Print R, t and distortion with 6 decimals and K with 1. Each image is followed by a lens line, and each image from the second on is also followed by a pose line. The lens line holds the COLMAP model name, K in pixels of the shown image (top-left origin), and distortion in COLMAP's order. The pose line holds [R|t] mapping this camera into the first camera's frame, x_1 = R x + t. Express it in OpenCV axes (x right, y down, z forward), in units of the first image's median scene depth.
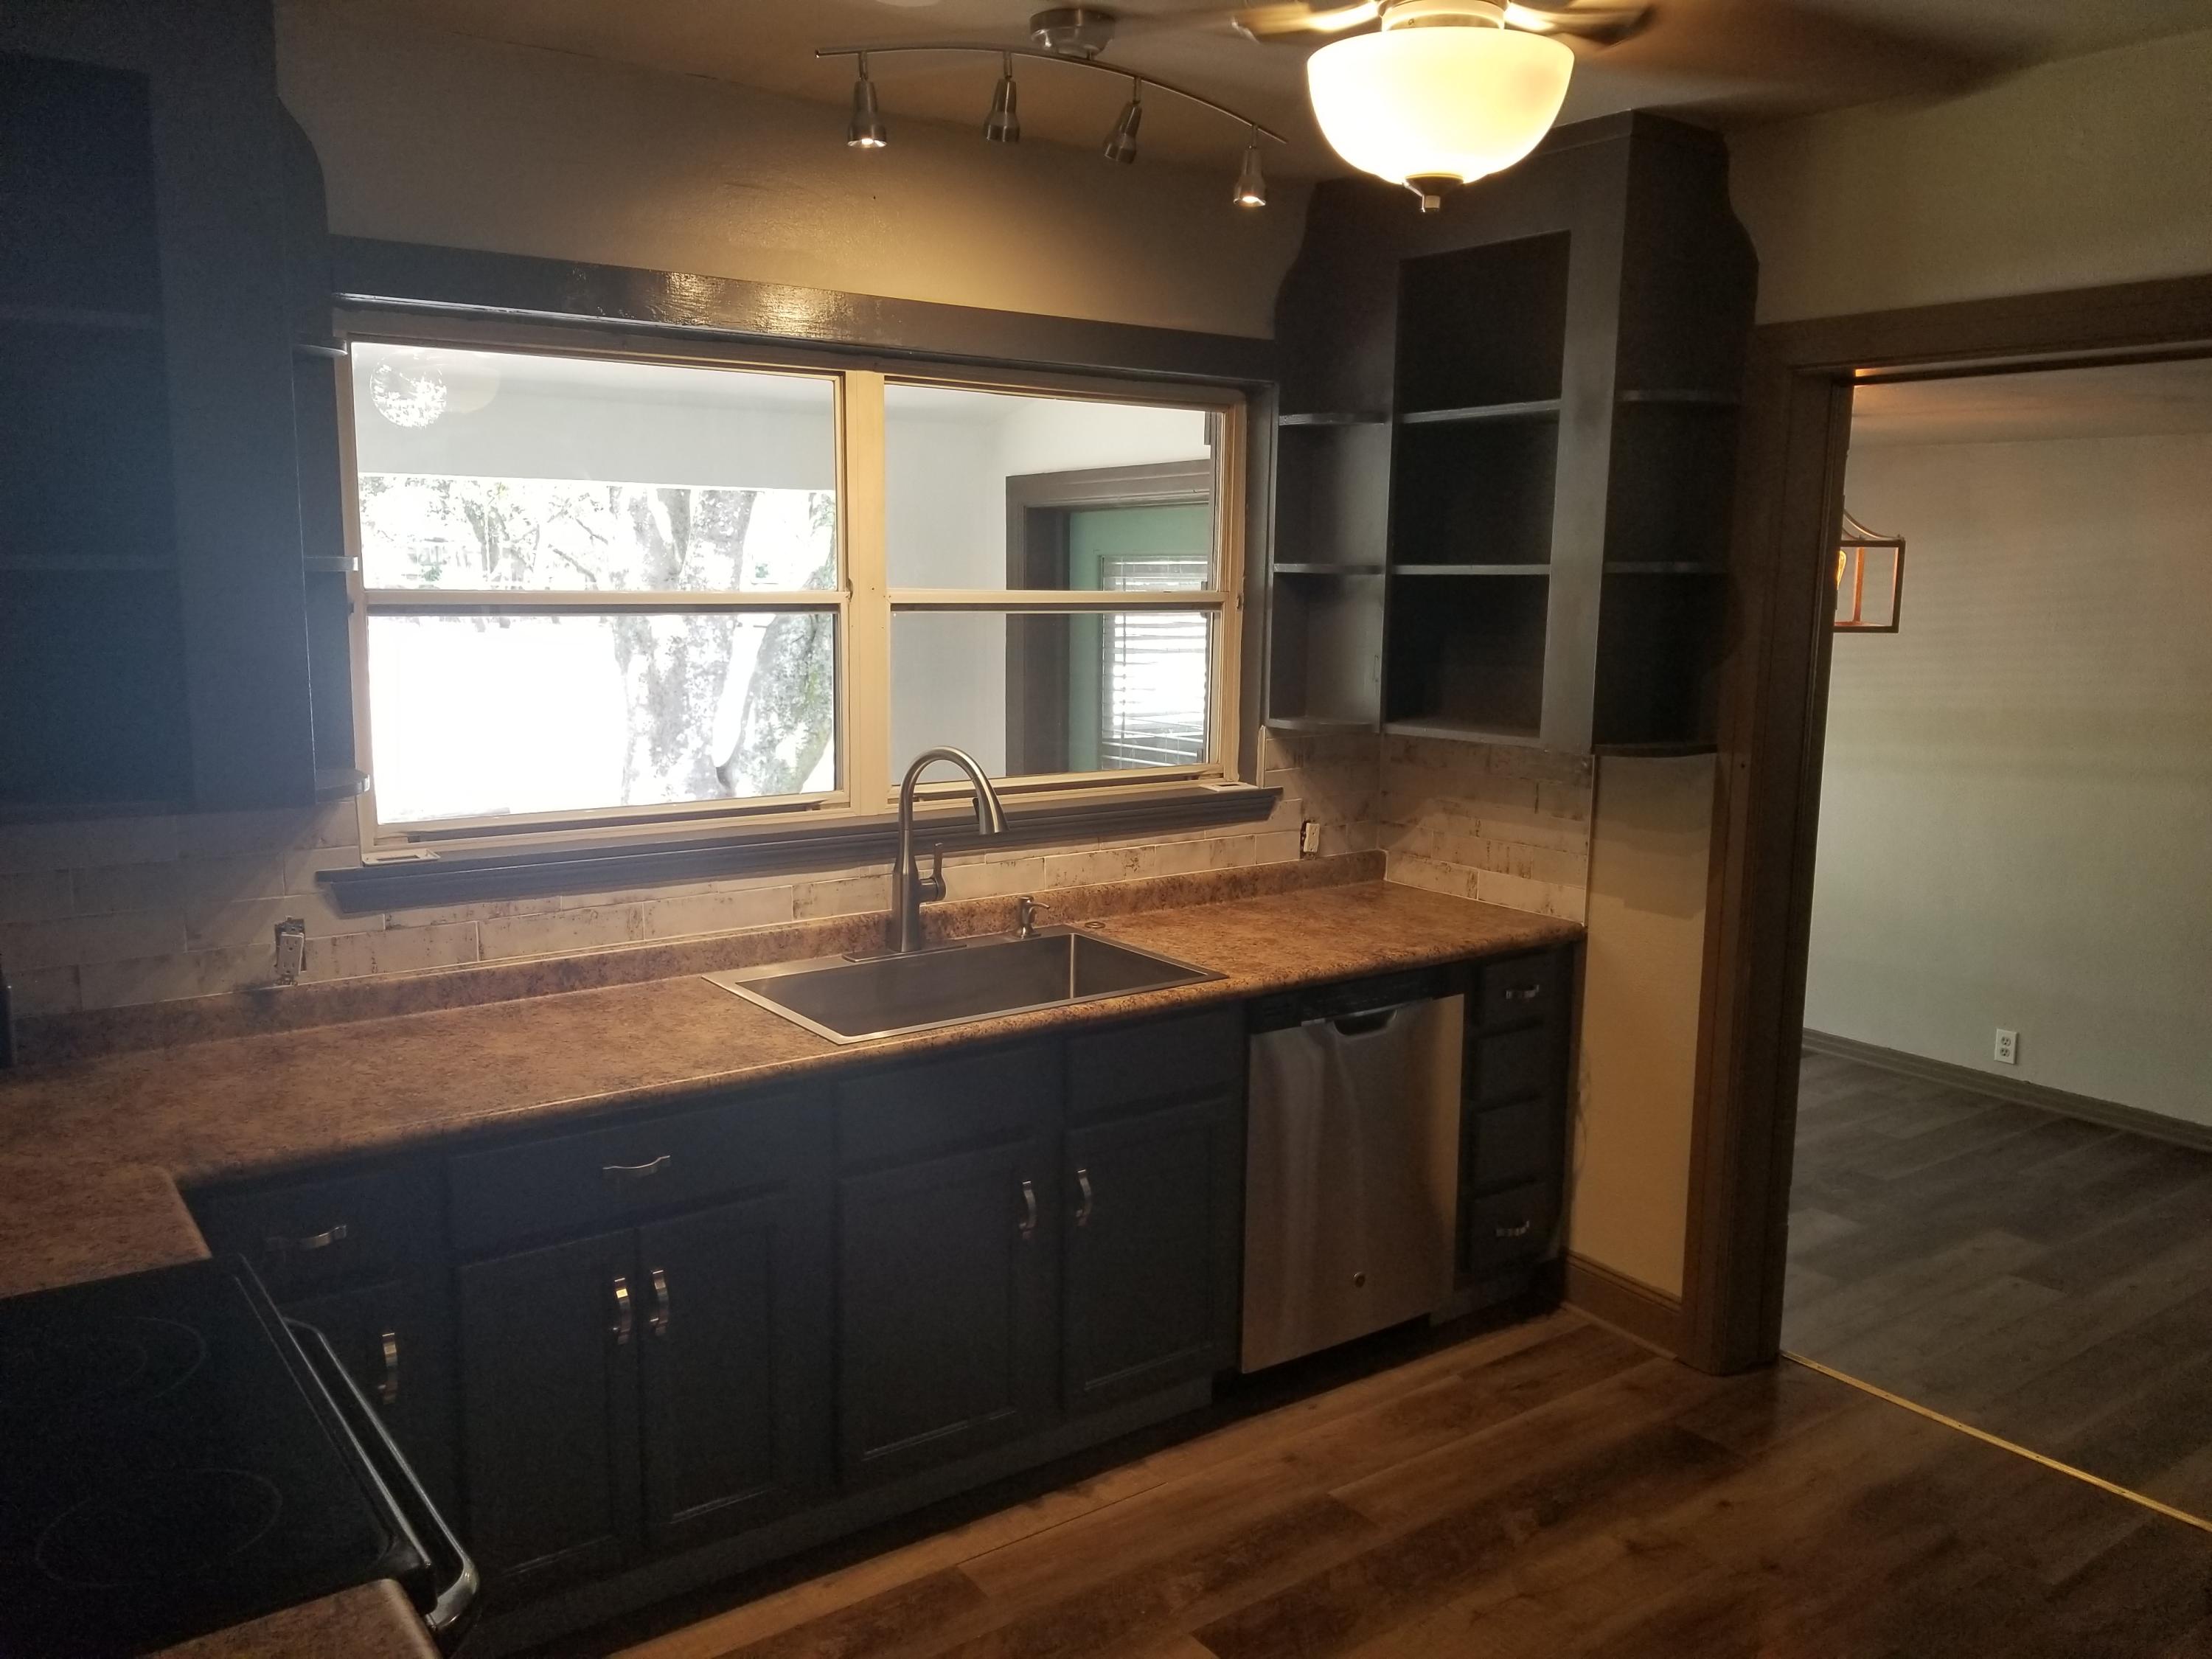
lens RADIAL K [[1714.2, 0, 1176.2], [0, 1714.2, 793.0], [0, 0, 1]] dist [0.067942, -0.092339]
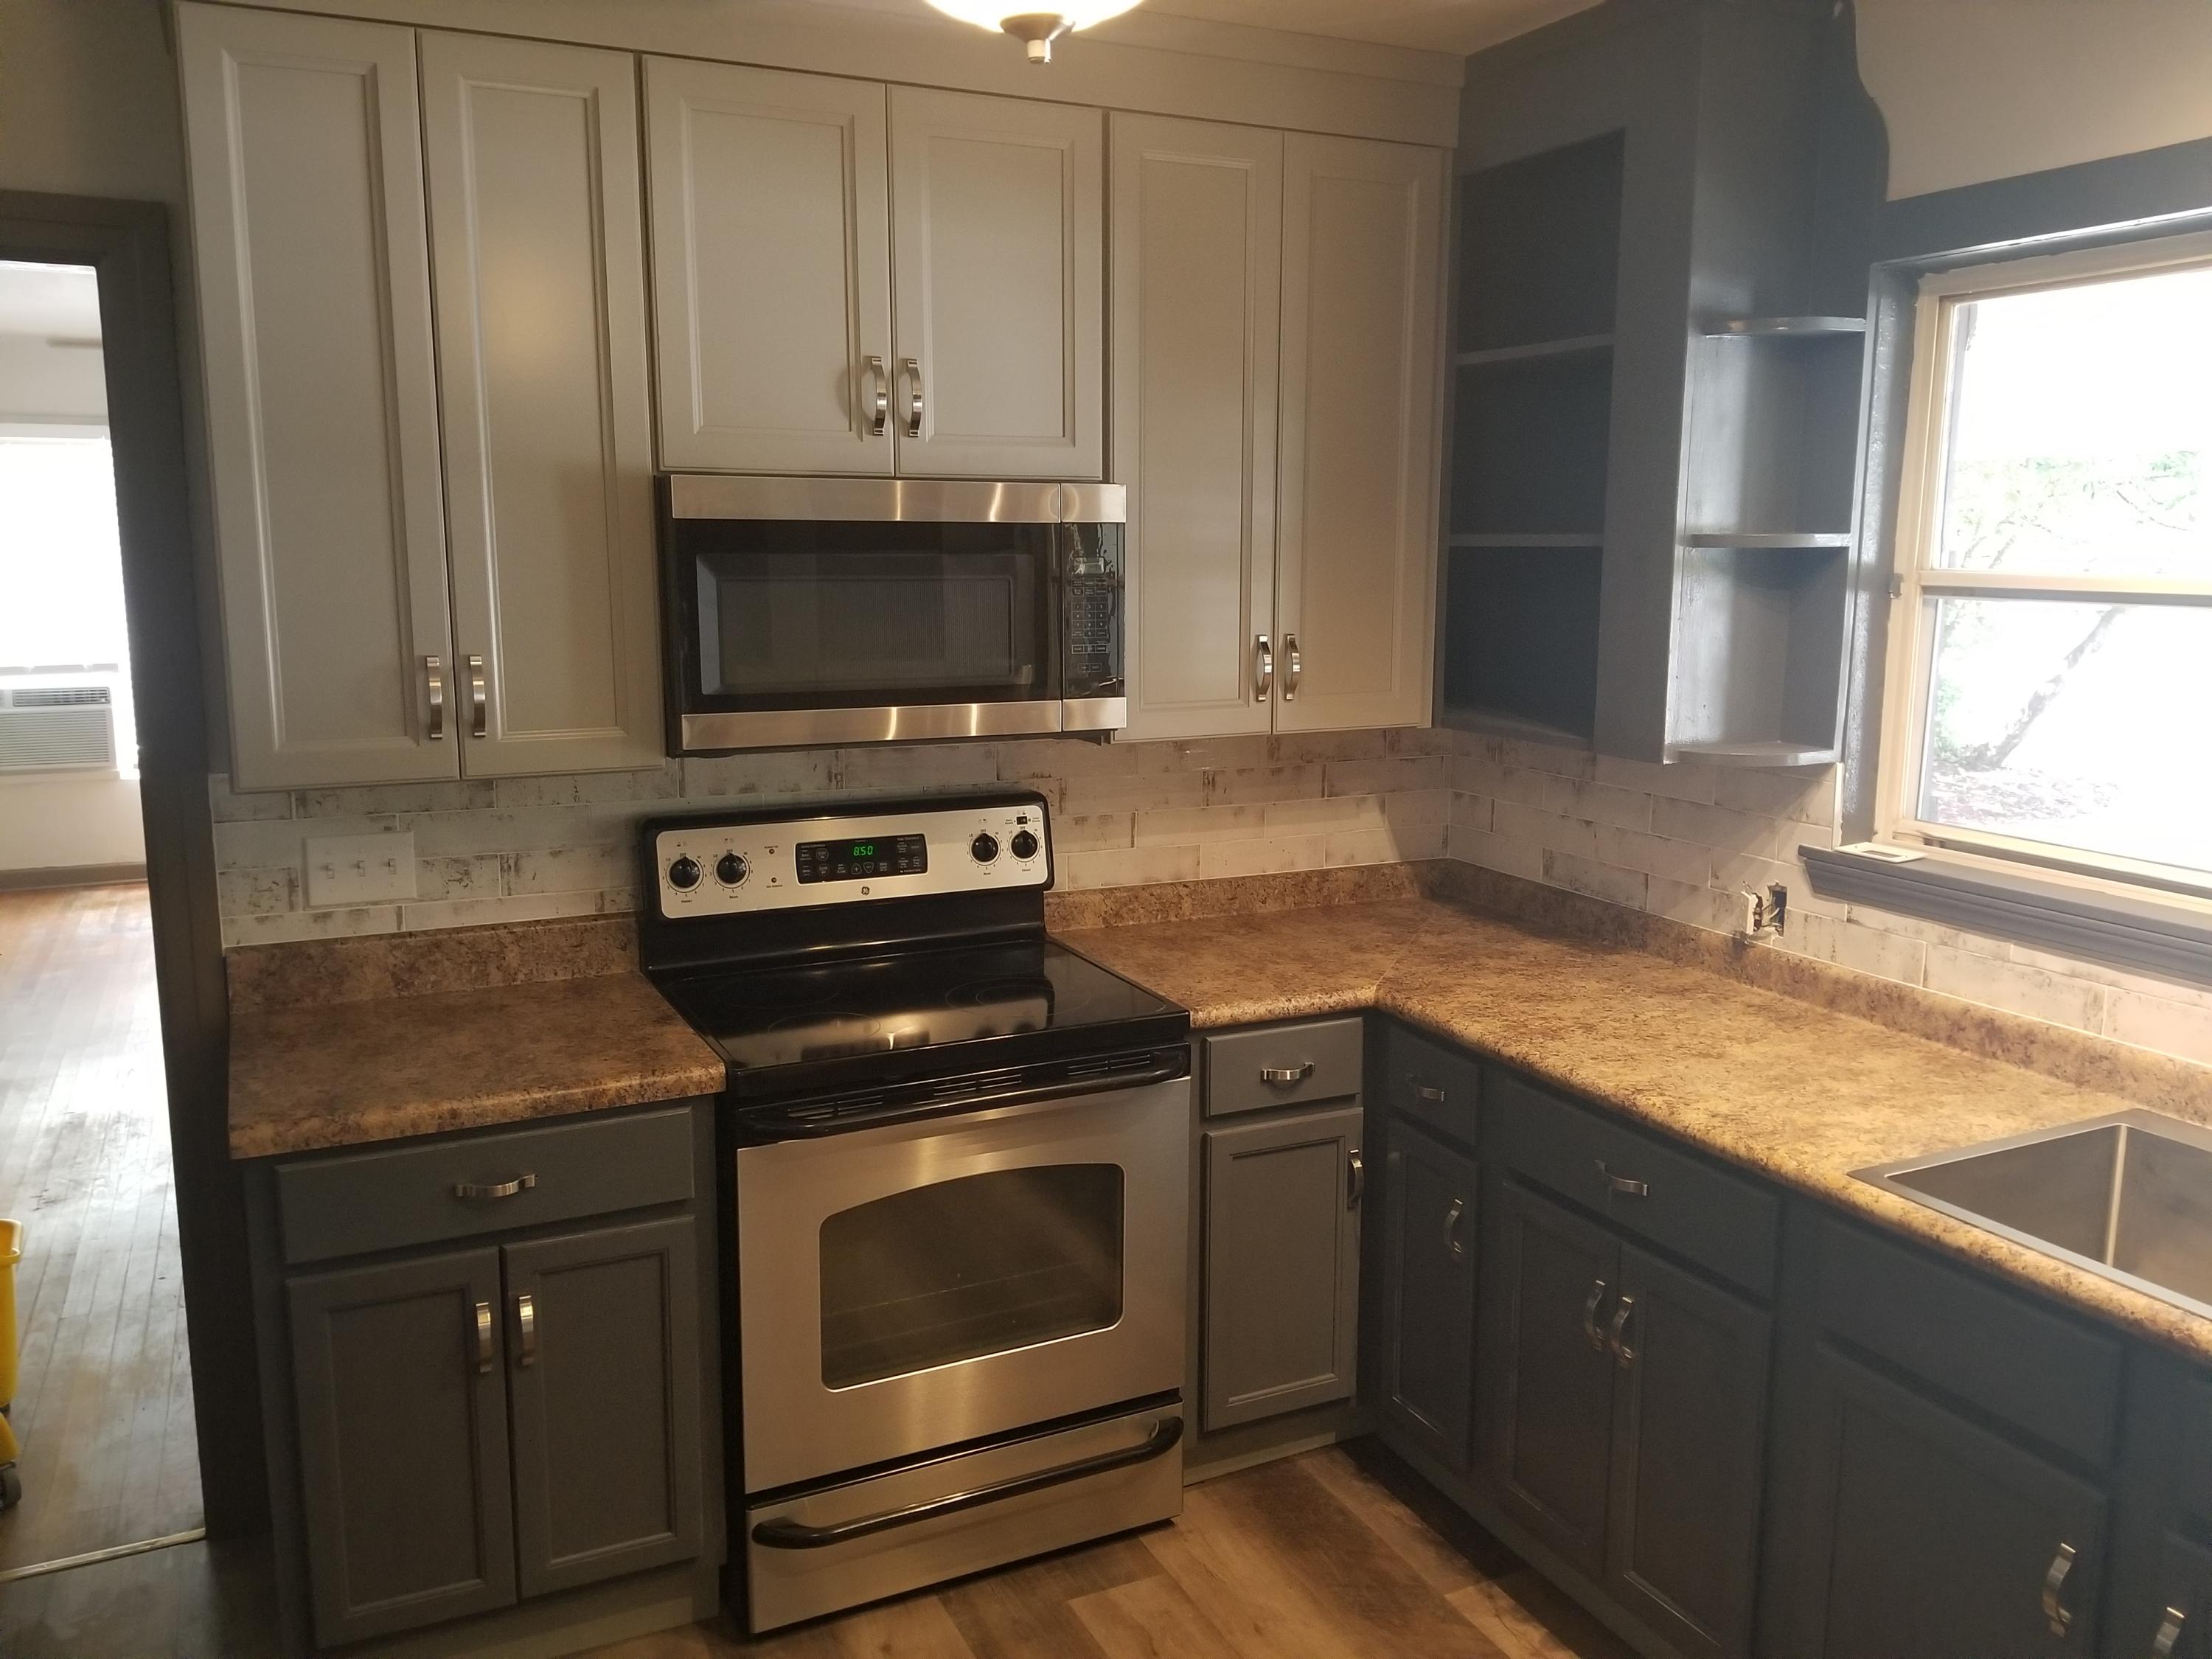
lens RADIAL K [[1714.2, 0, 1121.5], [0, 1714.2, 818.6], [0, 0, 1]] dist [0.067942, -0.092339]
pose [[-0.173150, 0.146757, -0.973900, 0.562765], [-0.145619, 0.974154, 0.172685, -0.087534], [0.974071, 0.171718, -0.147304, 0.762381]]
